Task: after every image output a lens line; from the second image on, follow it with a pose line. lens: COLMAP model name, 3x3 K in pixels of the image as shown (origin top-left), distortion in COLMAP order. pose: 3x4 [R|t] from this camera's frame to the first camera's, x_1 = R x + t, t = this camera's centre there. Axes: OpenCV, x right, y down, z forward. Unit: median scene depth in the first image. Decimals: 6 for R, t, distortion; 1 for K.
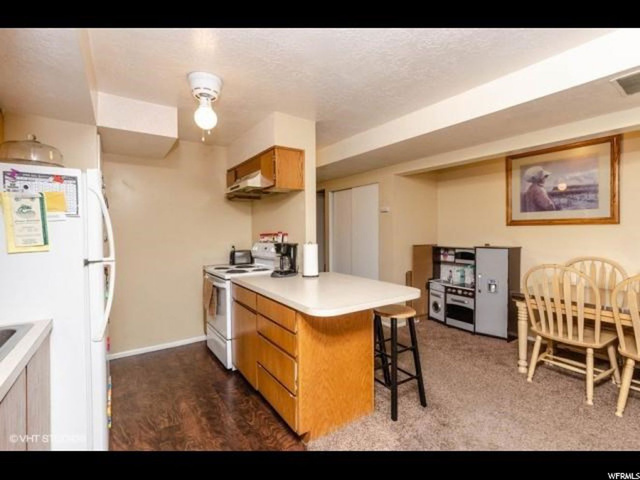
lens RADIAL K [[298.9, 0, 321.6], [0, 298.9, 237.1], [0, 0, 1]] dist [-0.009700, -0.000141]
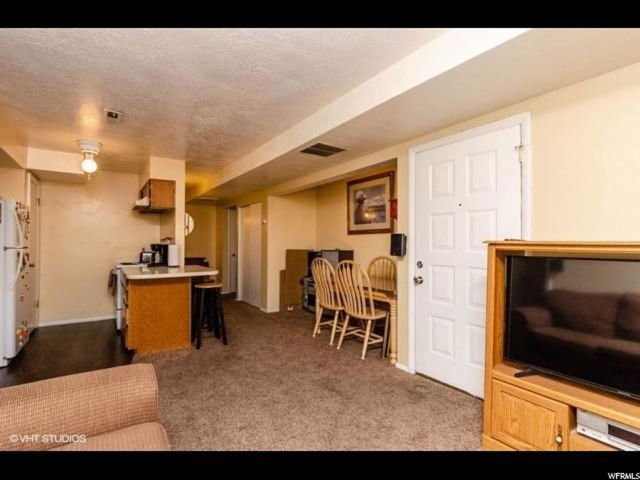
lens RADIAL K [[322.7, 0, 320.0], [0, 322.7, 240.0], [0, 0, 1]] dist [0.001196, -0.000115]
pose [[0.999889, 0.007836, -0.012665, 0.681559], [-0.008294, 0.999298, -0.036543, 0.050574], [0.012370, 0.036644, 0.999252, -0.569650]]
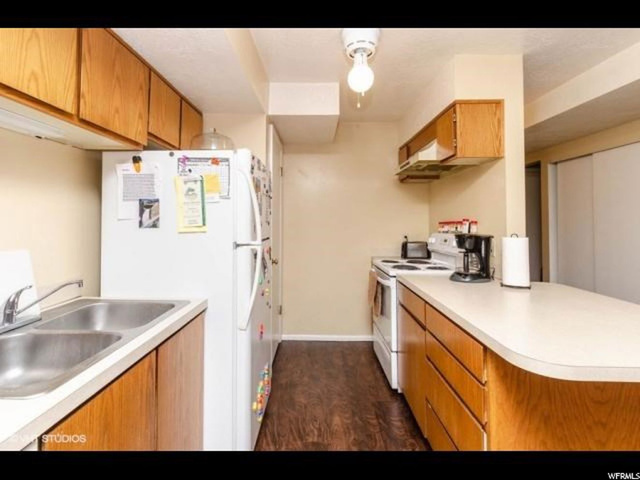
lens RADIAL K [[307.6, 0, 308.1], [0, 307.6, 211.4], [0, 0, 1]] dist [-0.001150, -0.000340]
pose [[0.805189, -0.007472, -0.592971, -0.001889], [-0.023887, 0.998700, -0.045021, 0.008002], [0.592537, 0.050415, 0.803964, 0.178827]]
